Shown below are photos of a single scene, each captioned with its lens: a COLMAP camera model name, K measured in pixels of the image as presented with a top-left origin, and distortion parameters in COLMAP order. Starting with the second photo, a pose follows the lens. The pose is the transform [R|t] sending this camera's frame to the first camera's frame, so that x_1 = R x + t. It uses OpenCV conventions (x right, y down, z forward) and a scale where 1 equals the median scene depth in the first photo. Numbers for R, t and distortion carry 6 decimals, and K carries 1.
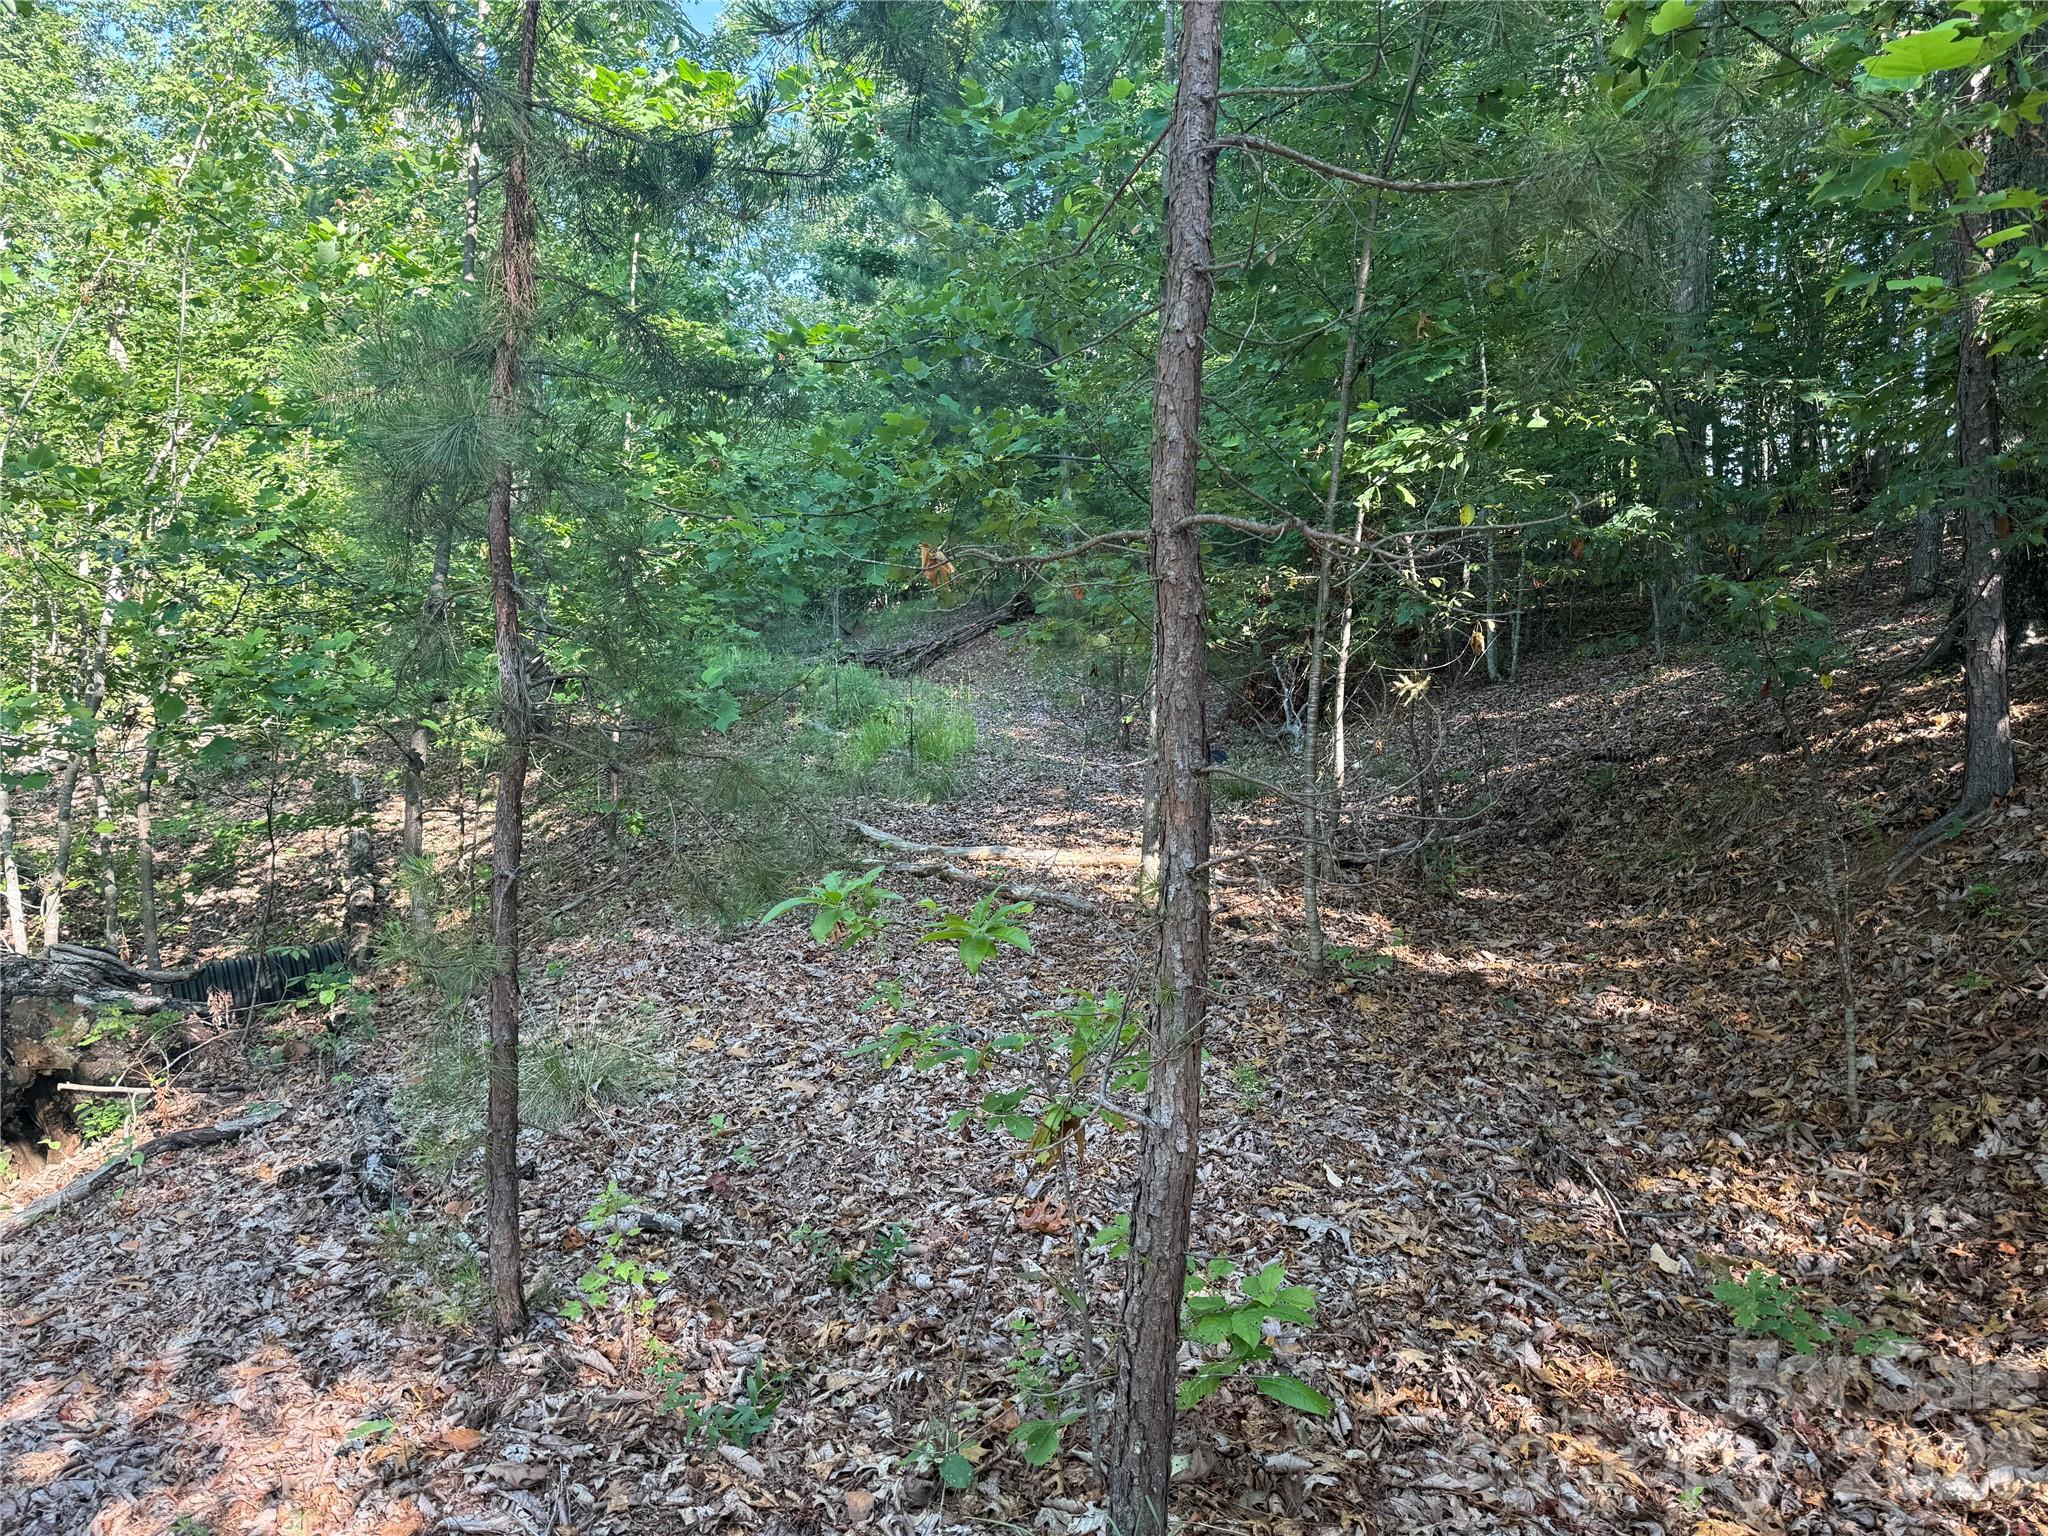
lens RADIAL K [[1426.4, 0, 1024.0], [0, 1426.4, 768.0], [0, 0, 1]] dist [0.000744, -0.000018]
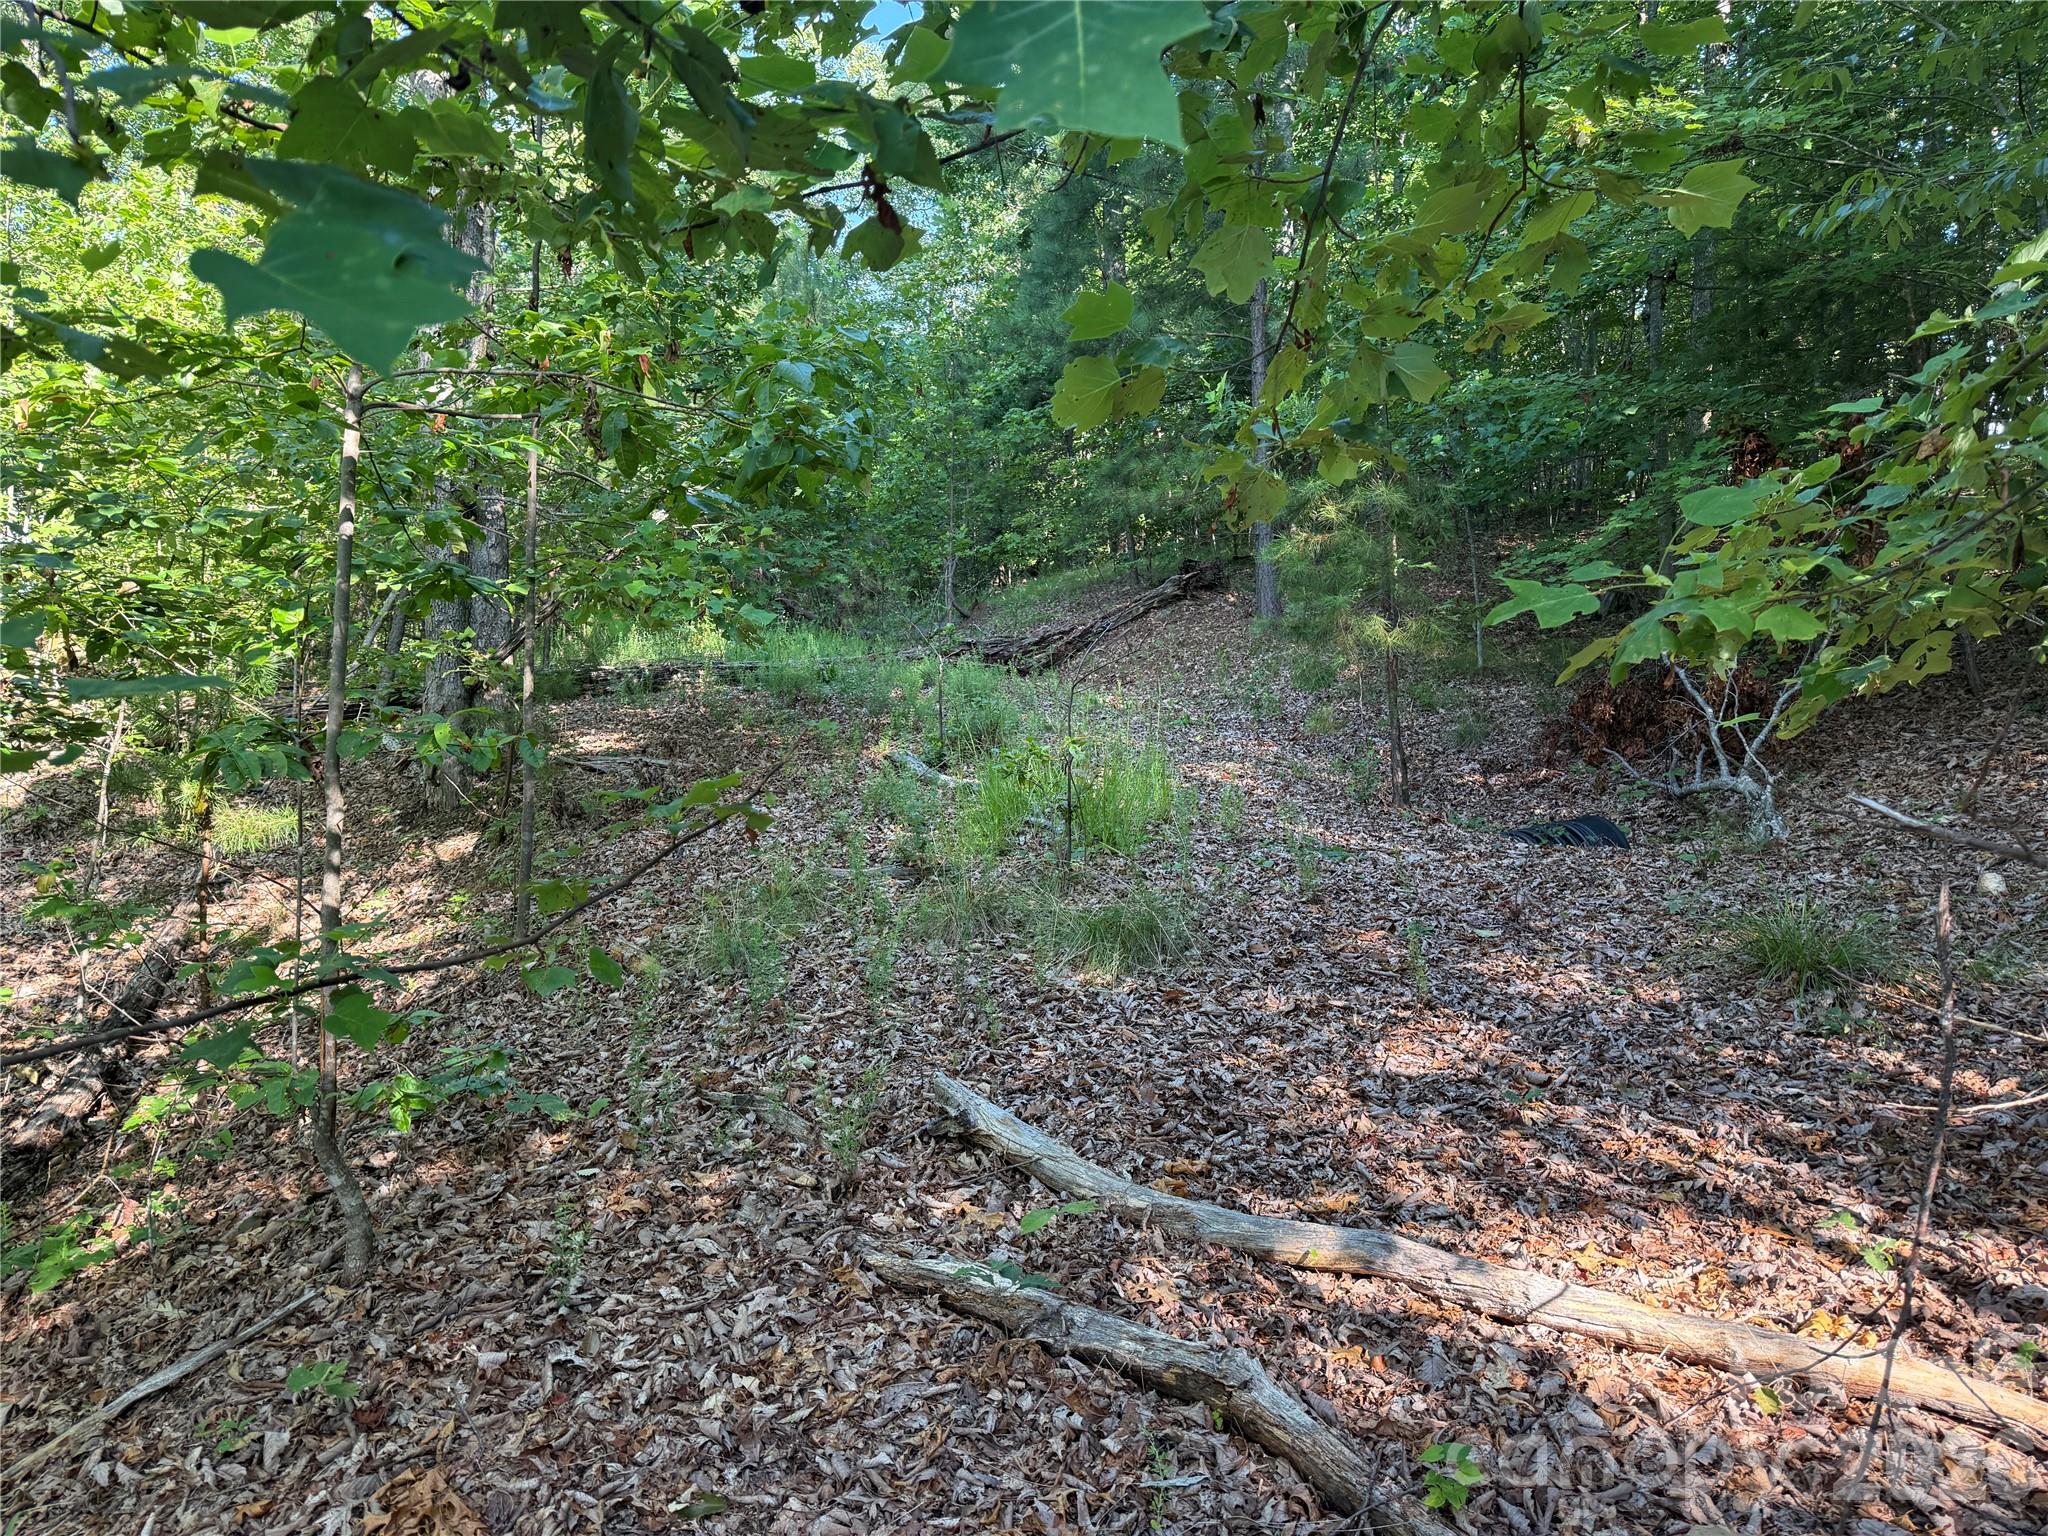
lens RADIAL K [[1426.4, 0, 1024.0], [0, 1426.4, 768.0], [0, 0, 1]] dist [0.000744, -0.000018]
pose [[0.996444, 0.003671, -0.084177, -0.041564], [-0.002704, 0.999929, 0.011603, -0.035126], [0.084214, -0.011334, 0.996383, 0.380477]]
